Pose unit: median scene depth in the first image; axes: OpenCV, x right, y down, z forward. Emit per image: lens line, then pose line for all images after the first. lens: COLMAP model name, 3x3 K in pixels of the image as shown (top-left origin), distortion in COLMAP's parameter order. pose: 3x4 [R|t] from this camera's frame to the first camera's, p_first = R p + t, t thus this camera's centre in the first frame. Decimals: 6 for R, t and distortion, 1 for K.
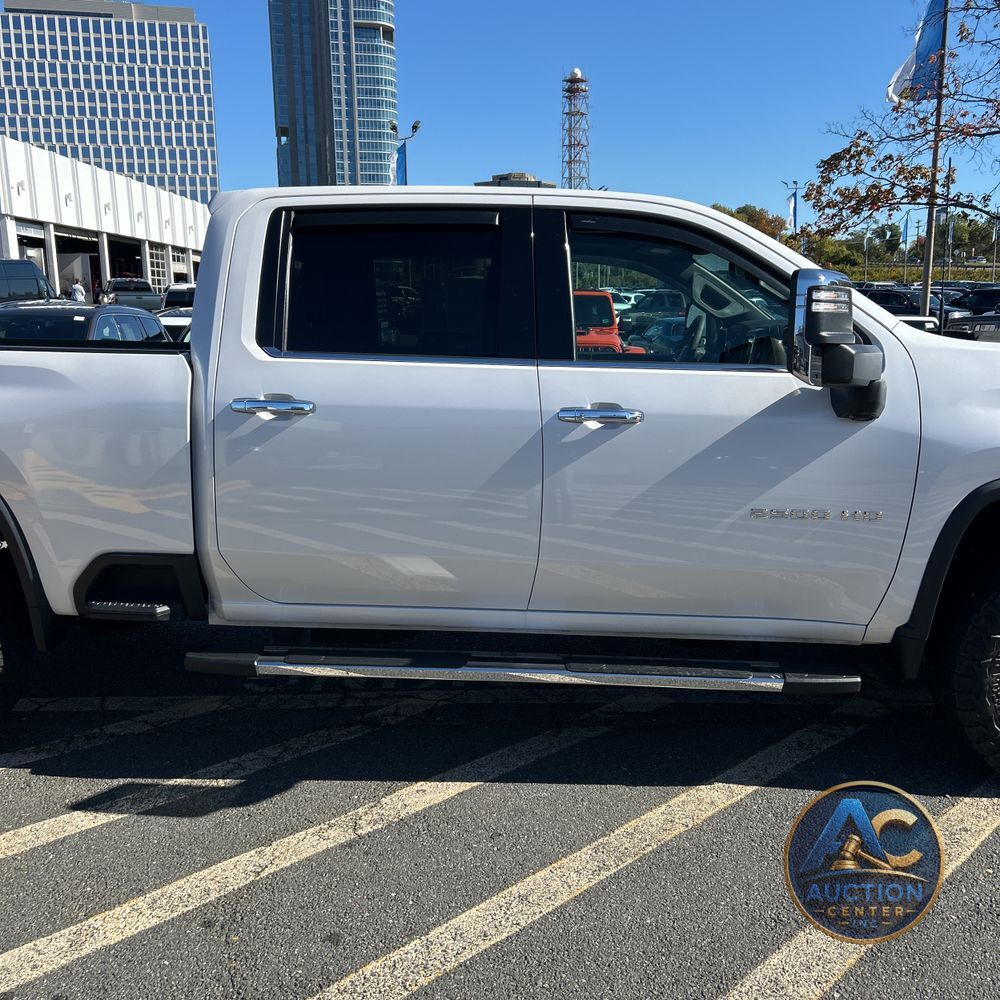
lens RADIAL K [[993.3, 0, 500.7], [0, 993.3, 495.8], [0, 0, 1]] dist [0.039710, -0.039018]
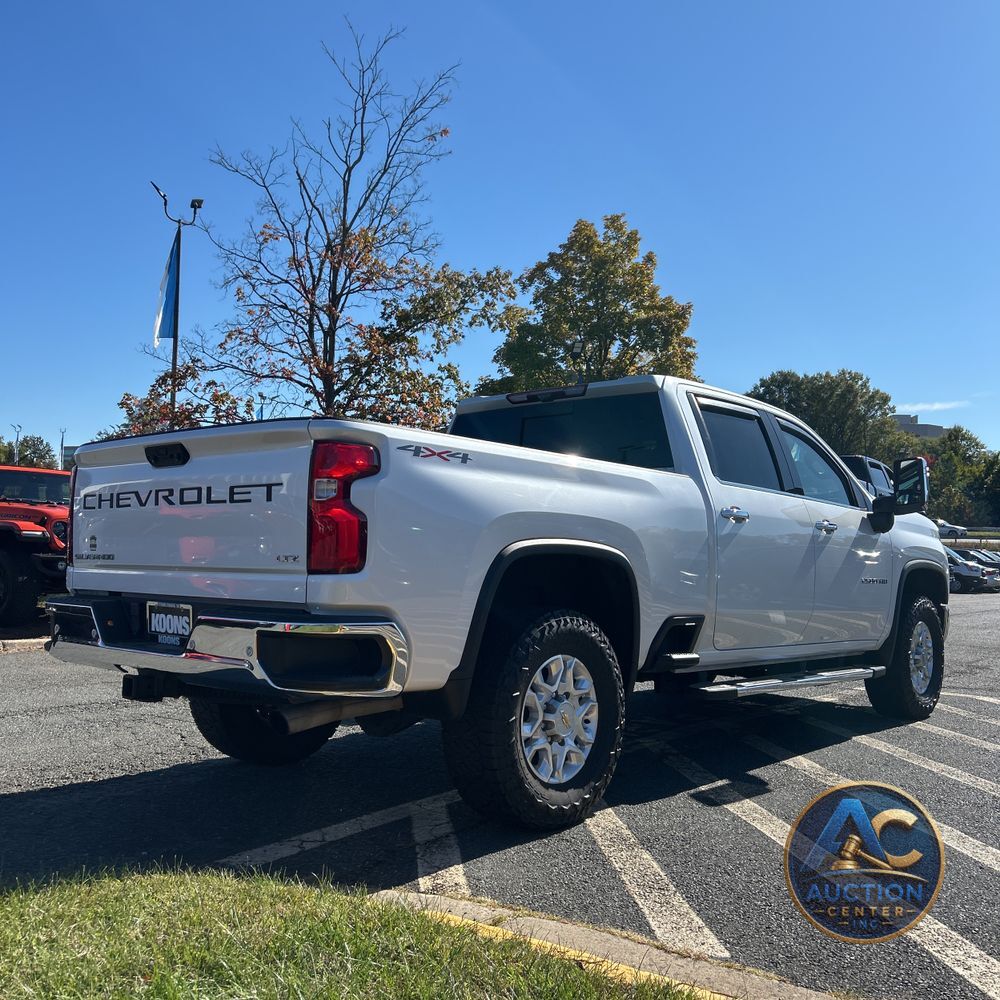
lens RADIAL K [[1003.3, 0, 493.7], [0, 1003.3, 488.2], [0, 0, 1]] dist [0.036707, -0.083665]
pose [[0.615843, 0.070367, 0.784721, -0.096404], [0.106715, 0.979375, -0.171571, 0.005588], [-0.780609, 0.189402, 0.595632, 0.020462]]
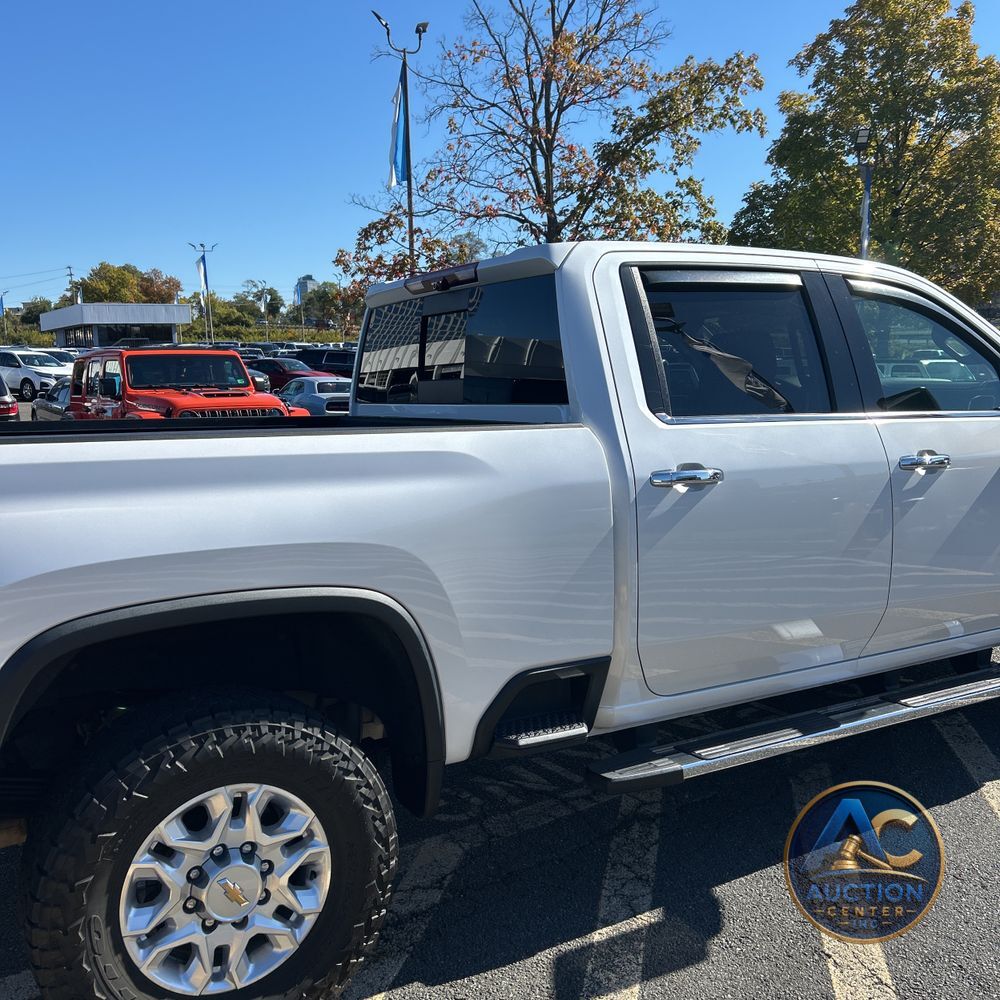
lens RADIAL K [[1003.3, 0, 493.7], [0, 1003.3, 488.2], [0, 0, 1]] dist [0.036707, -0.083665]
pose [[0.832551, -0.080335, 0.548093, -0.050481], [0.116898, 0.992626, -0.032077, -0.004056], [-0.541474, 0.090777, 0.835802, 0.019009]]
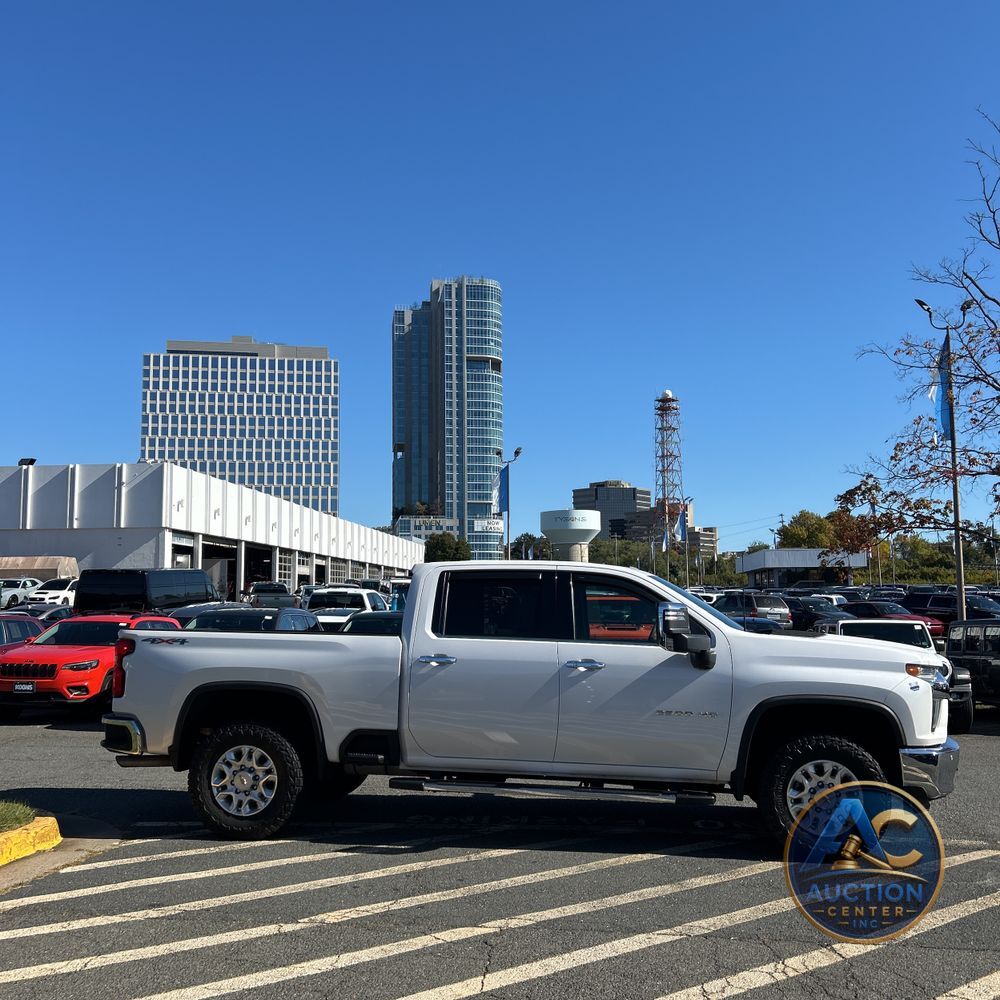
lens RADIAL K [[991.4, 0, 514.8], [0, 991.4, 514.0], [0, 0, 1]] dist [0.118060, -0.252543]
pose [[0.996386, -0.002642, -0.084905, 0.007412], [-0.020781, 0.961563, -0.273796, 0.011426], [0.082365, 0.274571, 0.958033, -0.067971]]
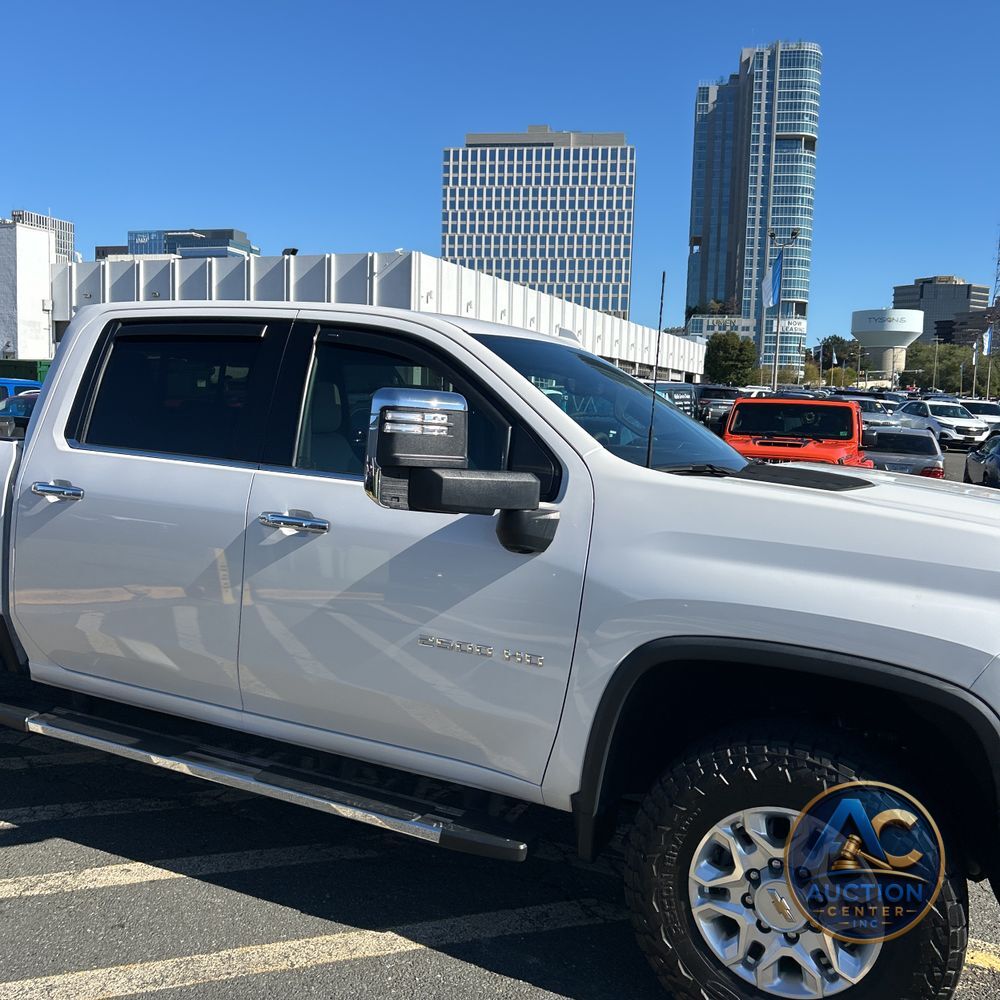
lens RADIAL K [[993.3, 0, 500.7], [0, 993.3, 495.8], [0, 0, 1]] dist [0.039710, -0.039018]
pose [[0.920854, 0.074764, -0.382673, 0.038092], [-0.112257, 0.990725, -0.076570, -0.003118], [0.373399, 0.113467, 0.920705, 0.008592]]
